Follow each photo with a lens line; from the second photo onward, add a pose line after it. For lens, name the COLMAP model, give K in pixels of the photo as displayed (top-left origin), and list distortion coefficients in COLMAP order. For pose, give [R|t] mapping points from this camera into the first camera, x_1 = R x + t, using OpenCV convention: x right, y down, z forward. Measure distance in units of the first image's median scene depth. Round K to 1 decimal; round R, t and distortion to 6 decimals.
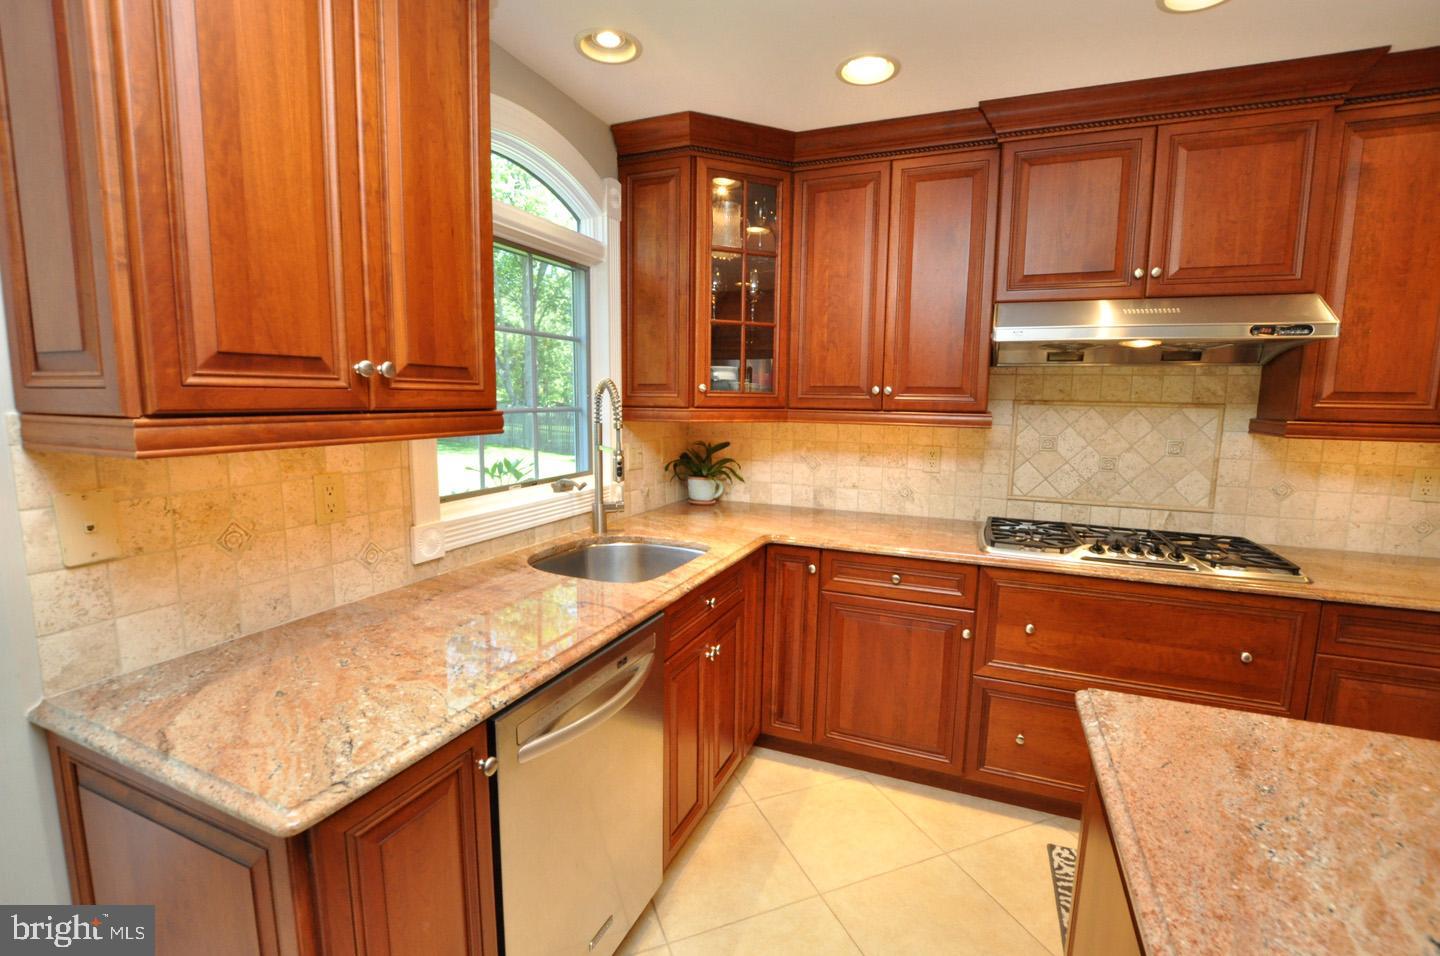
lens RADIAL K [[632.5, 0, 722.0], [0, 632.5, 479.7], [0, 0, 1]] dist [-0.036649, 0.006081]
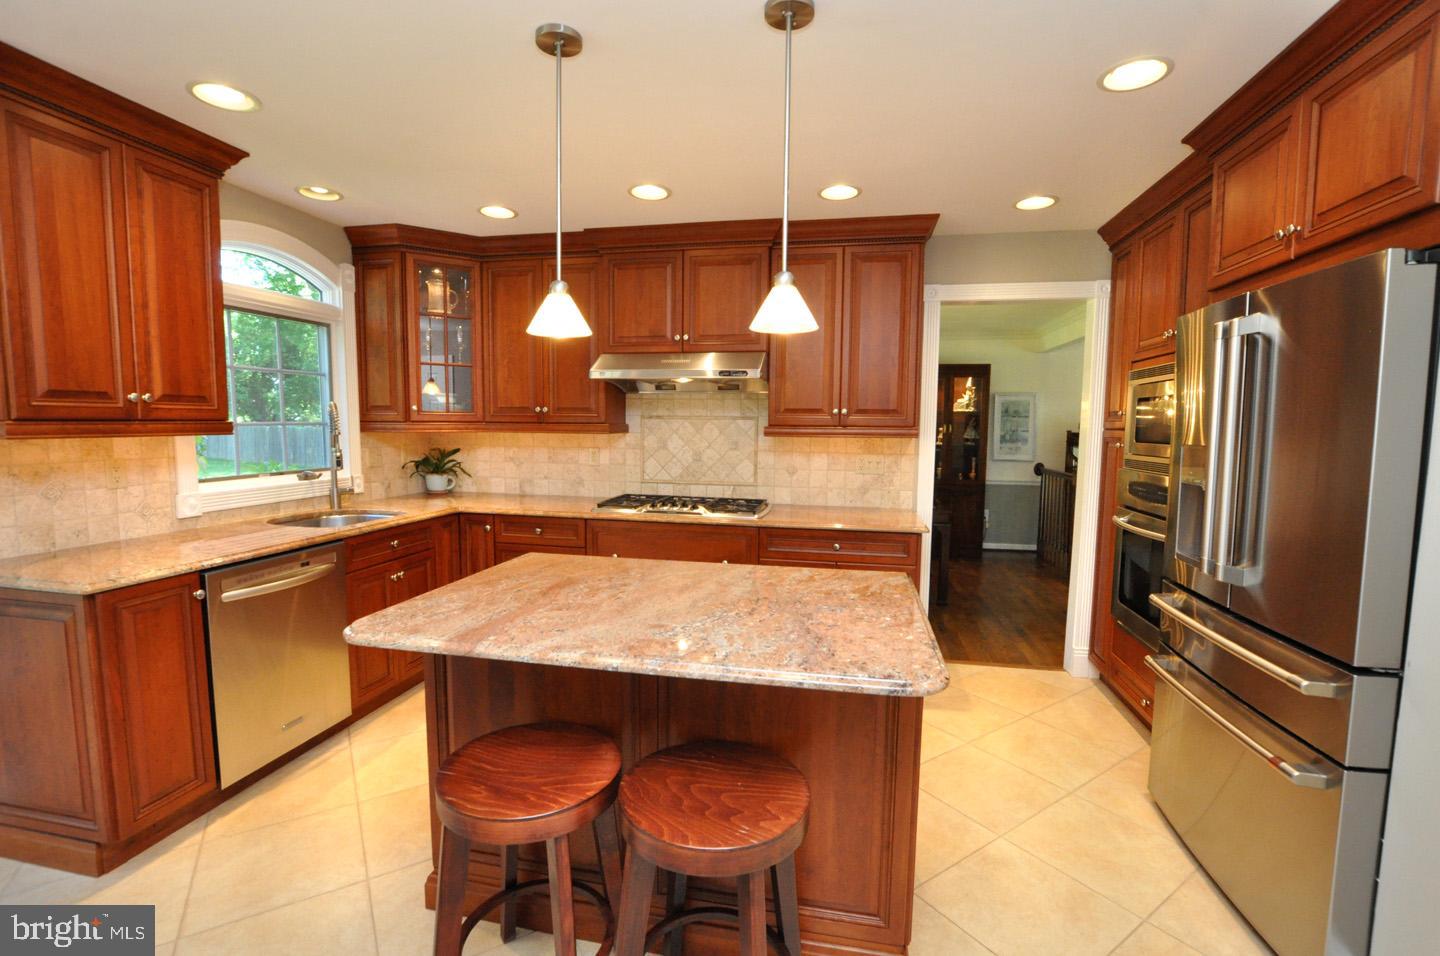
lens RADIAL K [[632.5, 0, 723.3], [0, 632.5, 480.1], [0, 0, 1]] dist [-0.036649, 0.006081]
pose [[0.980919, -0.020309, 0.193354, 0.436144], [0.026875, 0.999146, -0.031396, 0.095754], [-0.192551, 0.035993, 0.980627, -0.620977]]
